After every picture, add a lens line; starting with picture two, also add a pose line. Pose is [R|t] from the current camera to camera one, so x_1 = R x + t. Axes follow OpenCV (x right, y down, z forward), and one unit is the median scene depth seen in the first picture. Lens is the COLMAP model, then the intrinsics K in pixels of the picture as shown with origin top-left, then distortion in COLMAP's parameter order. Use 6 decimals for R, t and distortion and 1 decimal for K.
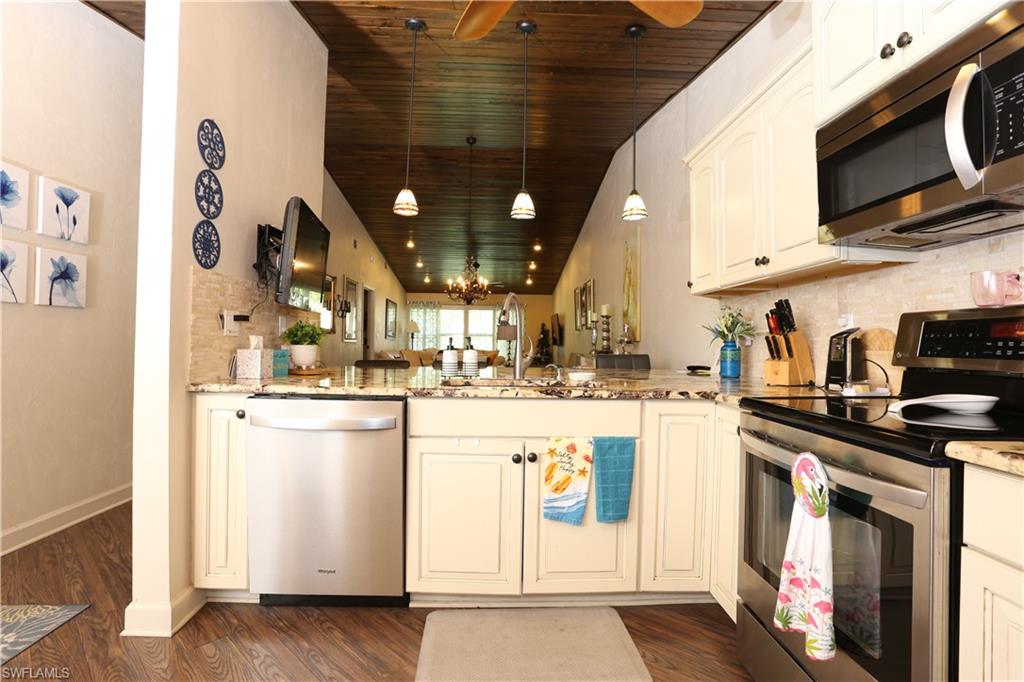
lens RADIAL K [[496.9, 0, 512.3], [0, 496.9, 335.9], [0, 0, 1]] dist [-0.079090, 0.030113]
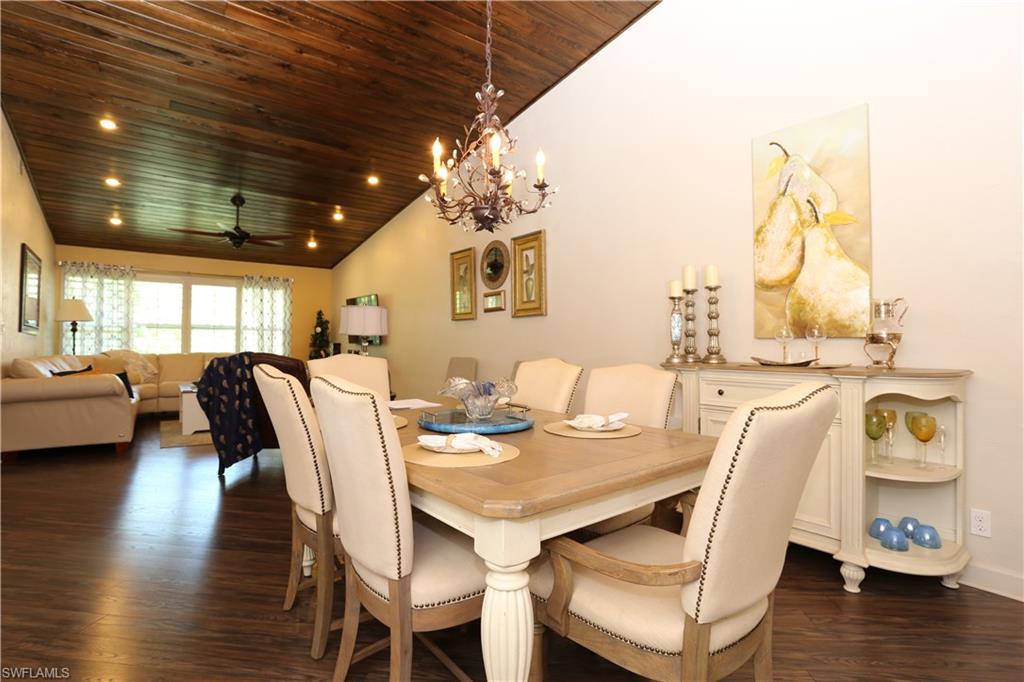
lens RADIAL K [[490.8, 0, 526.5], [0, 490.8, 339.9], [0, 0, 1]] dist [-0.099300, 0.029932]
pose [[0.791167, -0.001047, 0.611600, -0.115345], [-0.007749, 0.999901, 0.011736, 0.003913], [-0.611551, -0.014024, 0.791080, 0.319402]]
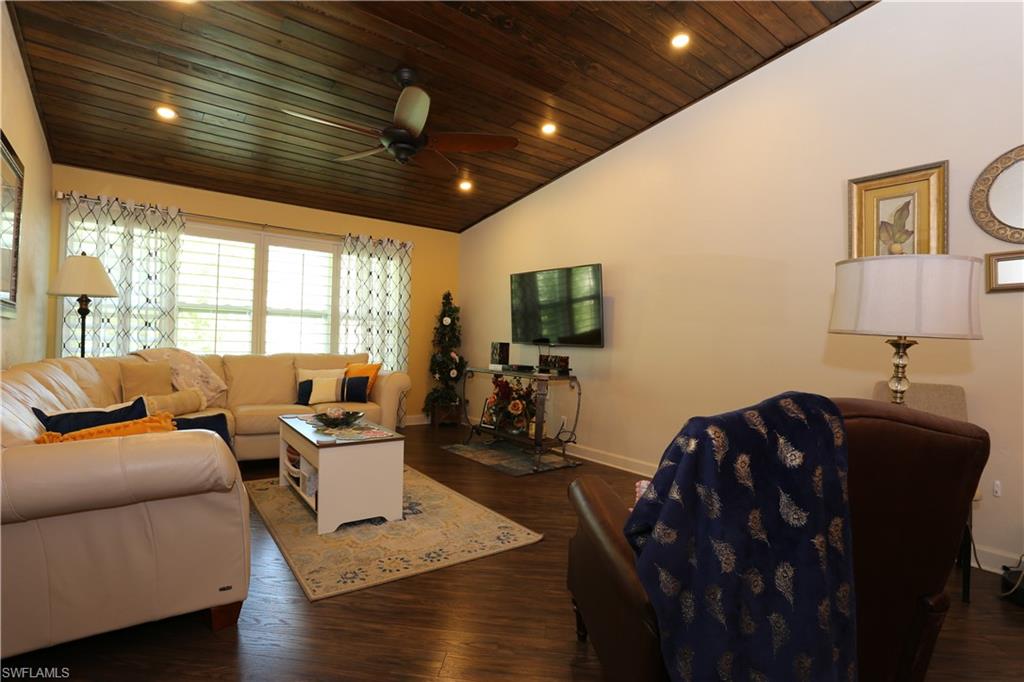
lens RADIAL K [[496.9, 0, 512.3], [0, 496.9, 335.9], [0, 0, 1]] dist [-0.079090, 0.030113]
pose [[0.807155, 0.015209, 0.590143, -0.157021], [-0.028475, 0.999507, 0.013188, 0.006161], [-0.589652, -0.027449, 0.807191, 0.604313]]
